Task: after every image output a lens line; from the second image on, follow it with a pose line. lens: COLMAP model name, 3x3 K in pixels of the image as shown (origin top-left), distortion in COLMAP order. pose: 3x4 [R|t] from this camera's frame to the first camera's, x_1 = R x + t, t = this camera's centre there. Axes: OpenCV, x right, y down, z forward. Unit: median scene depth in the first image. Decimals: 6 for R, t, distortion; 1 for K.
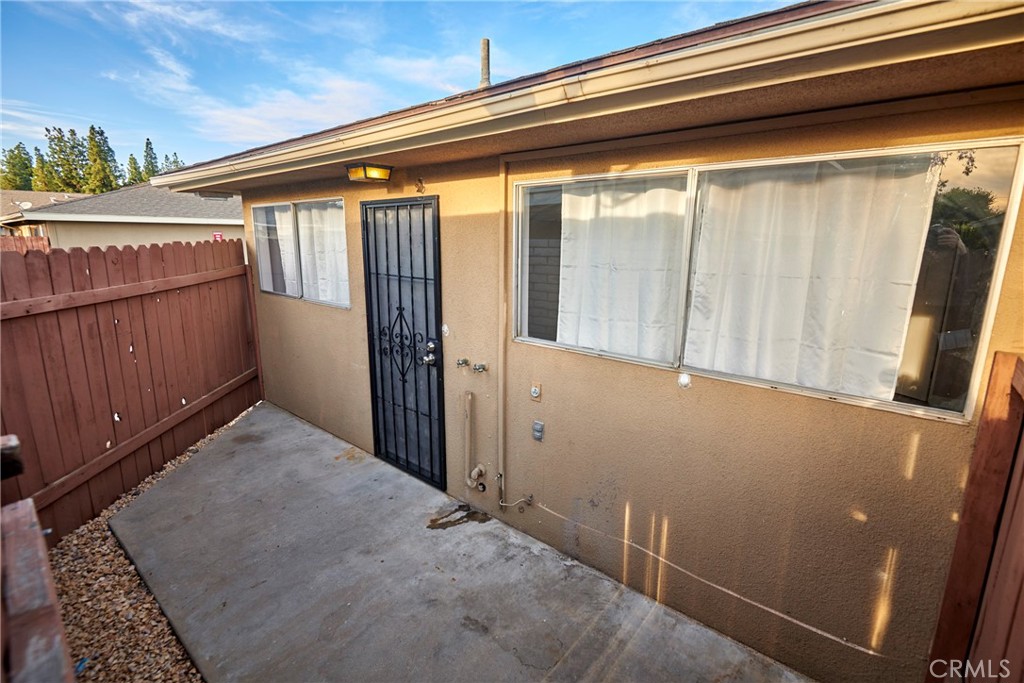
lens RADIAL K [[468.5, 0, 513.1], [0, 468.5, 337.4], [0, 0, 1]] dist [0.000553, -0.000512]
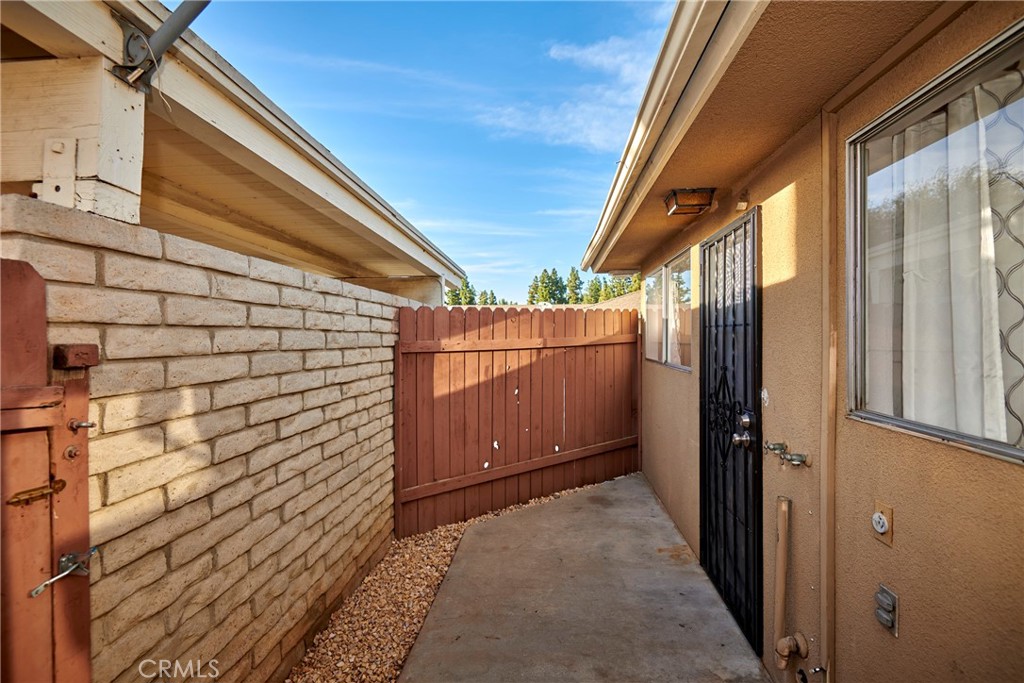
lens RADIAL K [[468.5, 0, 517.2], [0, 468.5, 339.6], [0, 0, 1]] dist [0.000553, -0.000512]
pose [[0.580335, -0.002419, -0.814375, 0.179226], [-0.163401, 0.979314, -0.119350, 0.037660], [0.797817, 0.202332, 0.567934, 0.289699]]
